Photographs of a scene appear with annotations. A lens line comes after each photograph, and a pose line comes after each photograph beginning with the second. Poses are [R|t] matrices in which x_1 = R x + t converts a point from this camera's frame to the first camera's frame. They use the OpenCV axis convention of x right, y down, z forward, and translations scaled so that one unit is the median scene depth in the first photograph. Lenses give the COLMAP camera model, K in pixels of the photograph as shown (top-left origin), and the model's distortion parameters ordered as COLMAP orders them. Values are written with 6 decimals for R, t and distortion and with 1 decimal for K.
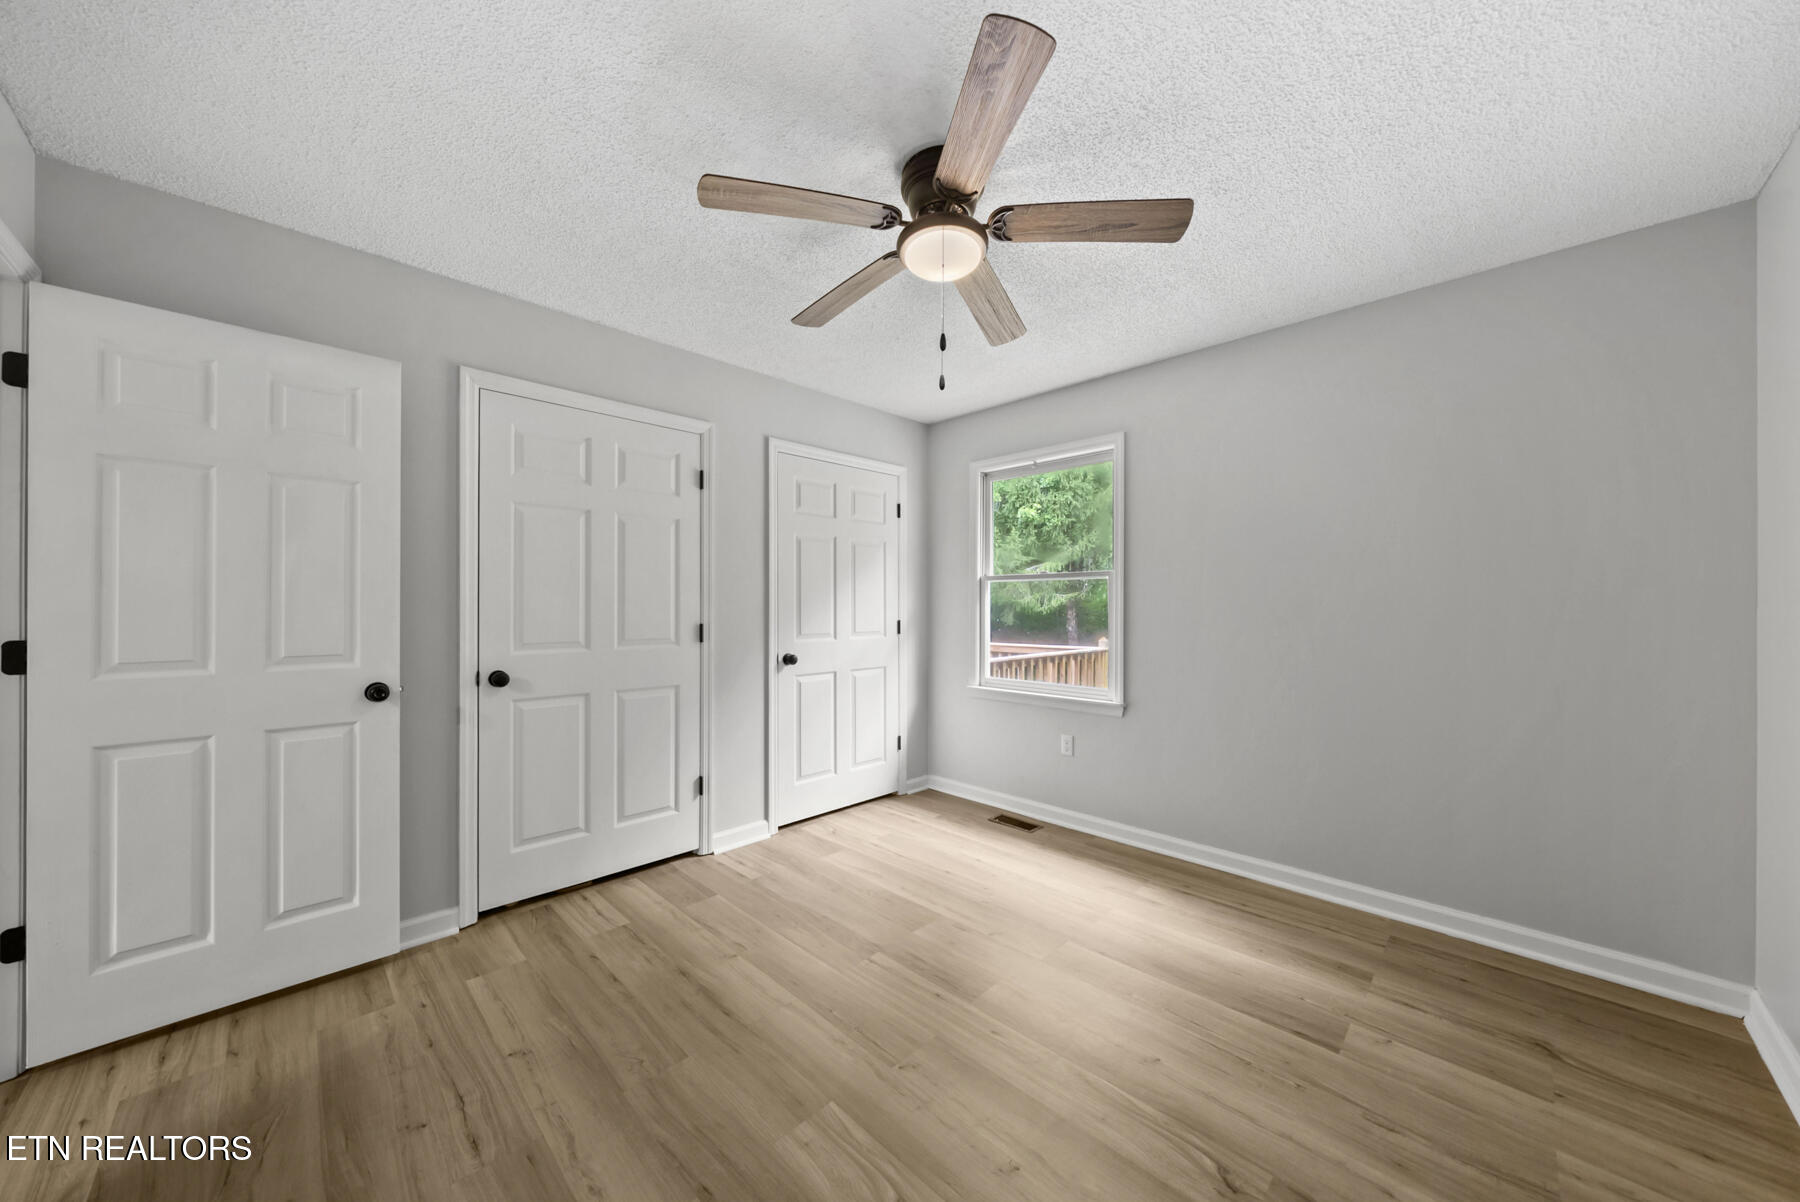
lens RADIAL K [[619.6, 0, 897.3], [0, 619.6, 607.6], [0, 0, 1]] dist [0.000351, -0.000014]
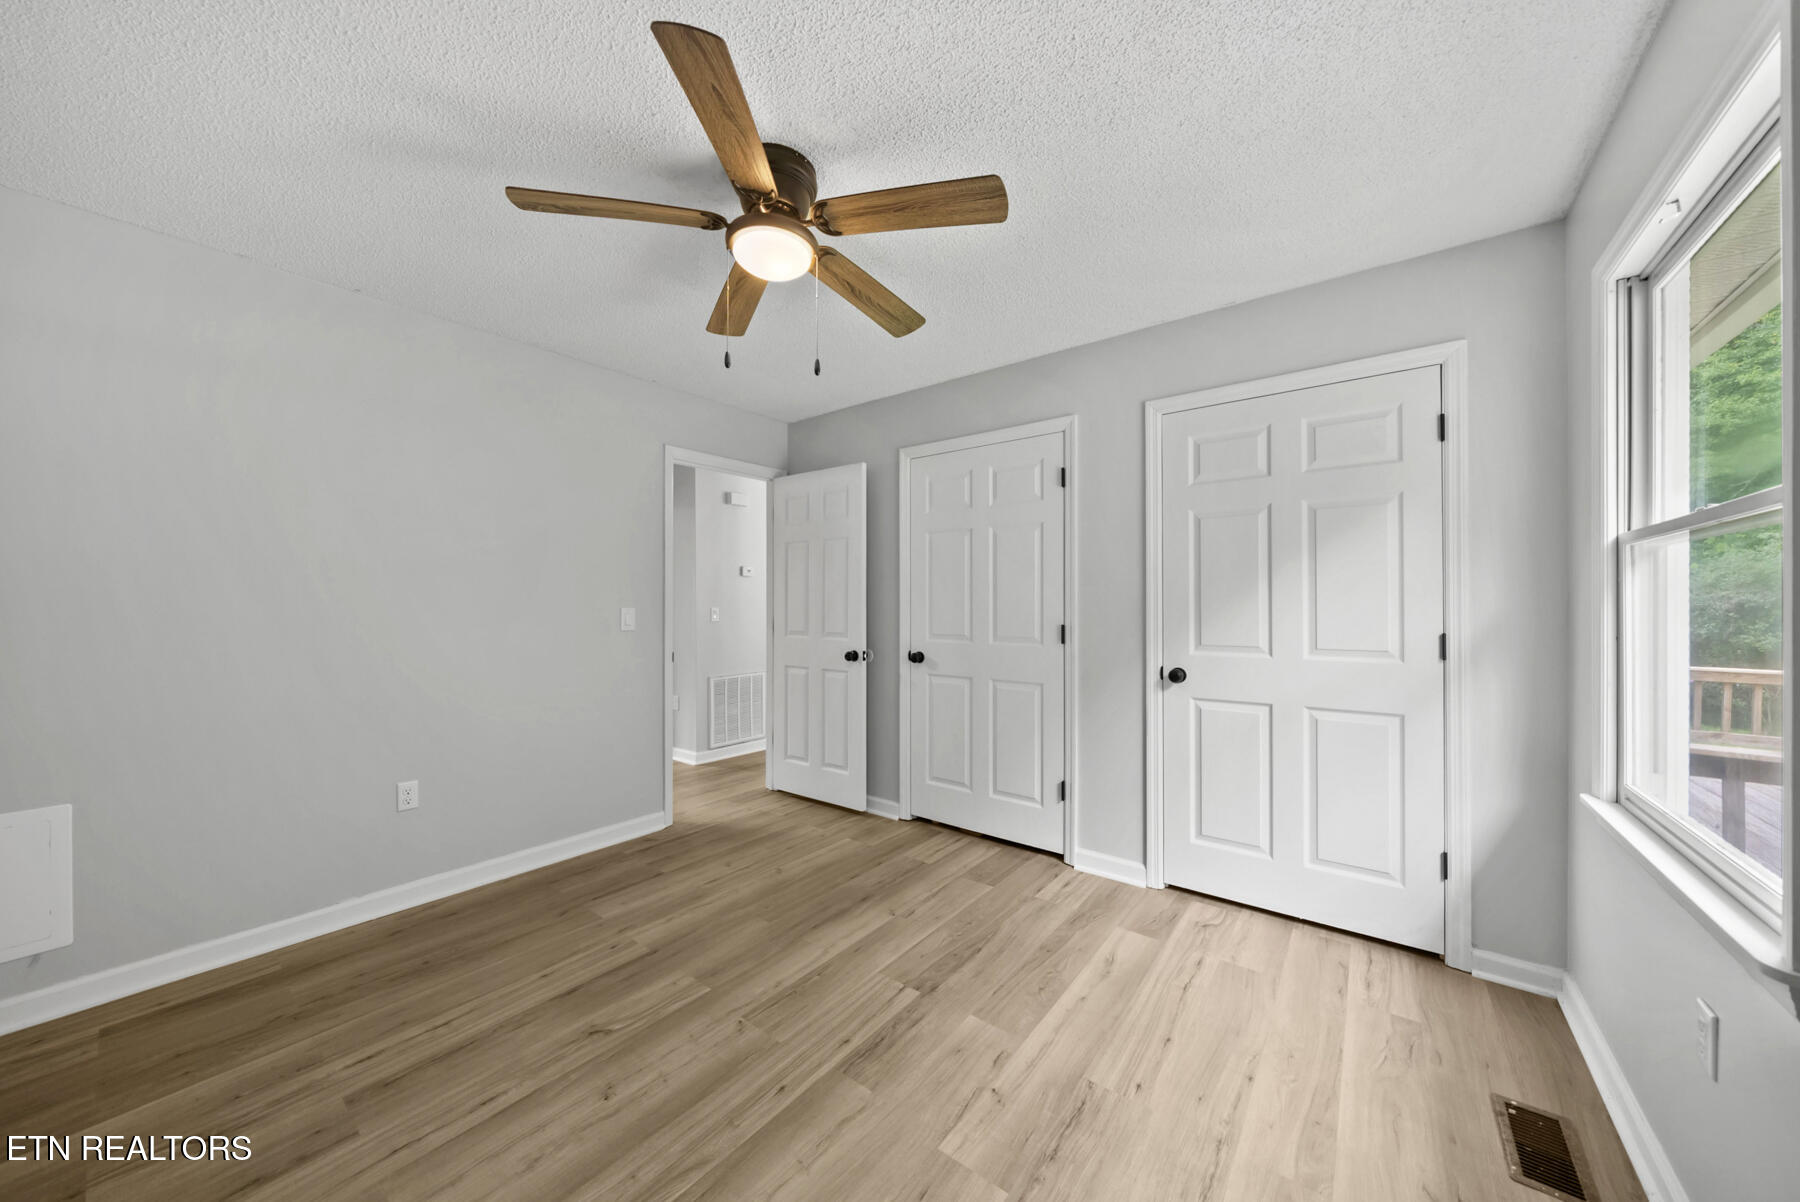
lens RADIAL K [[621.0, 0, 896.0], [0, 621.0, 604.4], [0, 0, 1]] dist [0.000554, -0.002801]
pose [[0.119543, -0.002475, -0.992826, 0.717544], [-0.002281, 0.999994, -0.002767, -0.003605], [0.992826, 0.002595, 0.119536, 0.714014]]
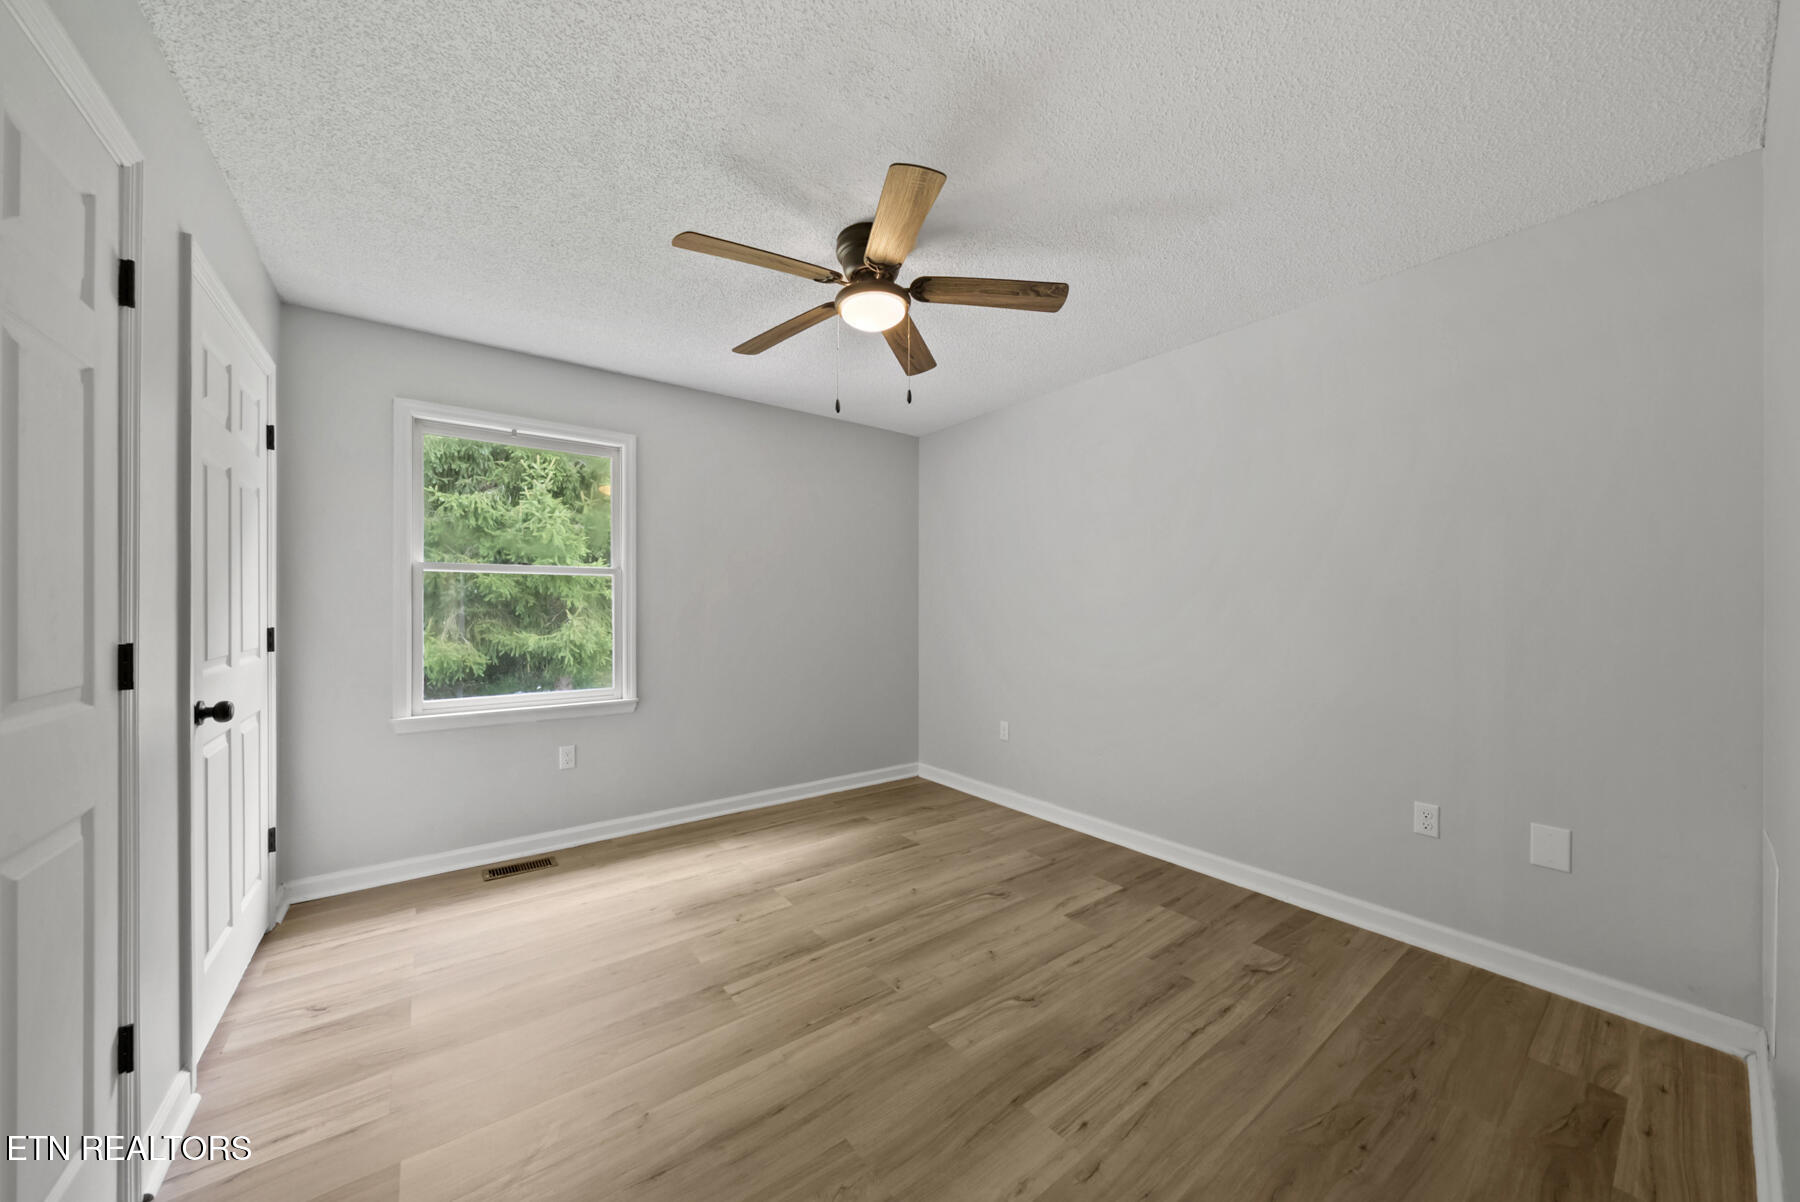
lens RADIAL K [[619.6, 0, 897.3], [0, 619.6, 607.6], [0, 0, 1]] dist [0.000351, -0.000014]
pose [[0.141013, 0.000719, 0.990007, -0.738317], [0.001741, 0.999998, -0.000974, 0.005399], [-0.990006, 0.001861, 0.141012, 0.519110]]
